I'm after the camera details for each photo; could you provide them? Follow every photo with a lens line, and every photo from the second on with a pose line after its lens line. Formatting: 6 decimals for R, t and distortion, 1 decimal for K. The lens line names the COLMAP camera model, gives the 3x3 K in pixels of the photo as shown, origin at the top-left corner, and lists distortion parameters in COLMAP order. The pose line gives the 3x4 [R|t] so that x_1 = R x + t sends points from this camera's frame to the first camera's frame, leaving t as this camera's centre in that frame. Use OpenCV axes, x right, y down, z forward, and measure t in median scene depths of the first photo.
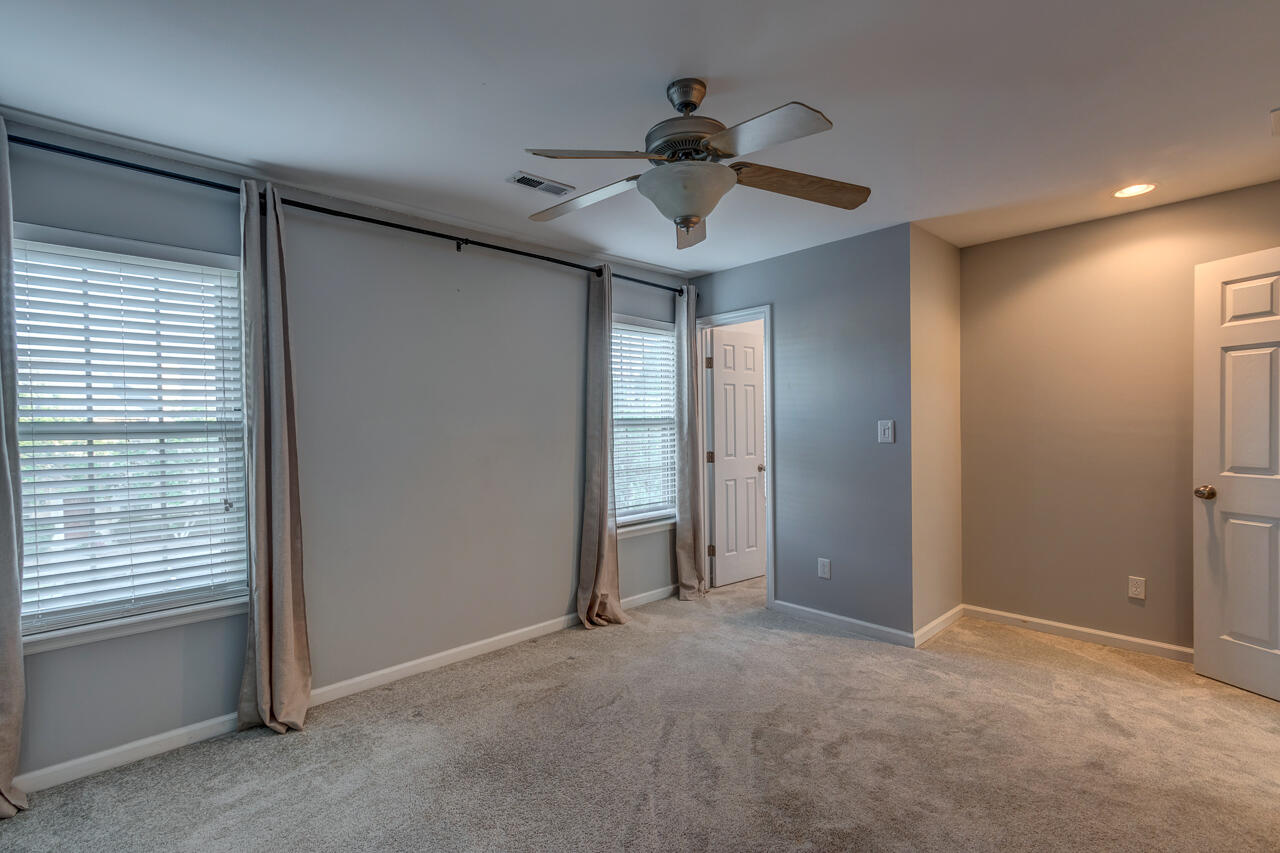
lens RADIAL K [[589.3, 0, 647.6], [0, 589.3, 432.5], [0, 0, 1]] dist [0.010243, -0.001176]
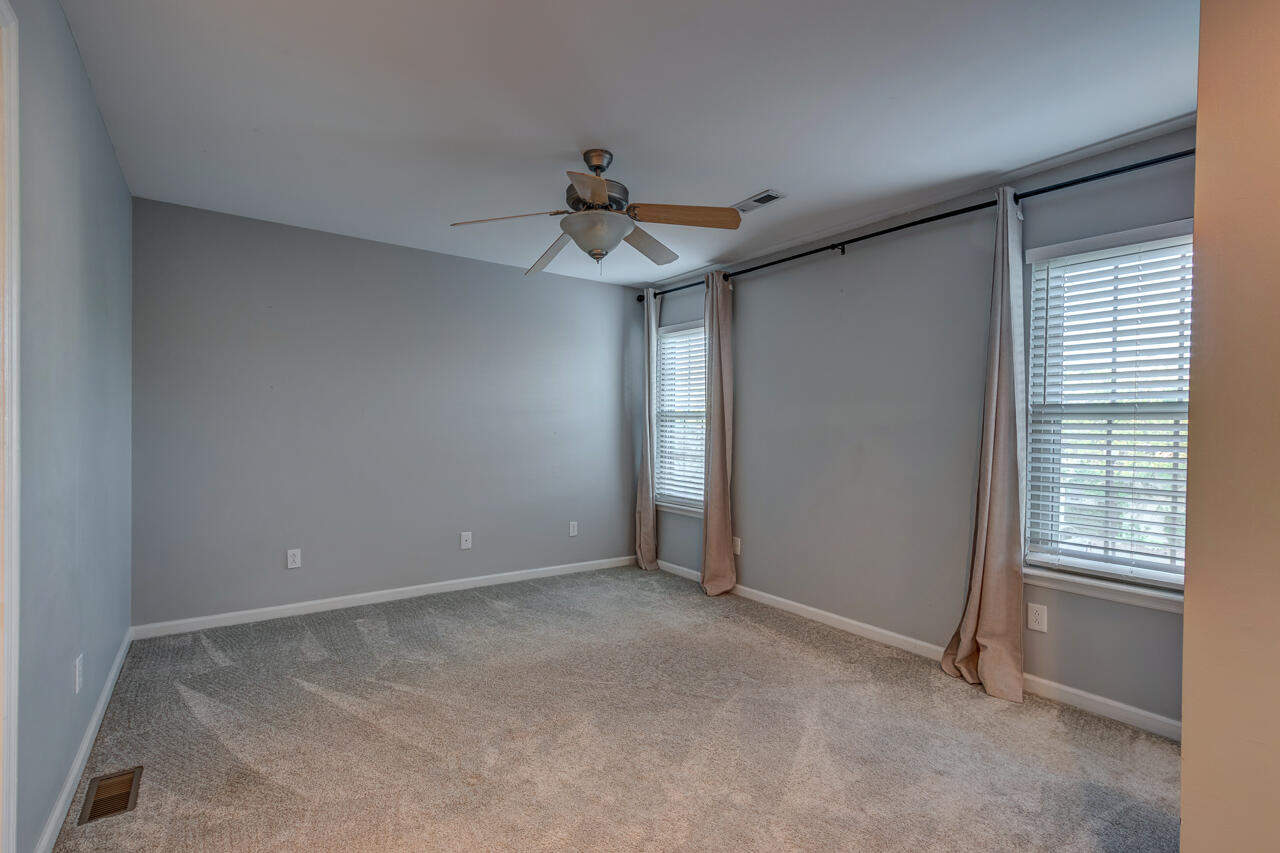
lens RADIAL K [[589.3, 0, 637.4], [0, 589.3, 417.5], [0, 0, 1]] dist [0.010243, -0.001176]
pose [[-0.131212, 0.014640, -0.991246, 0.899018], [-0.001497, 0.999887, 0.014966, -0.022454], [0.991353, 0.003448, -0.131176, 0.838170]]
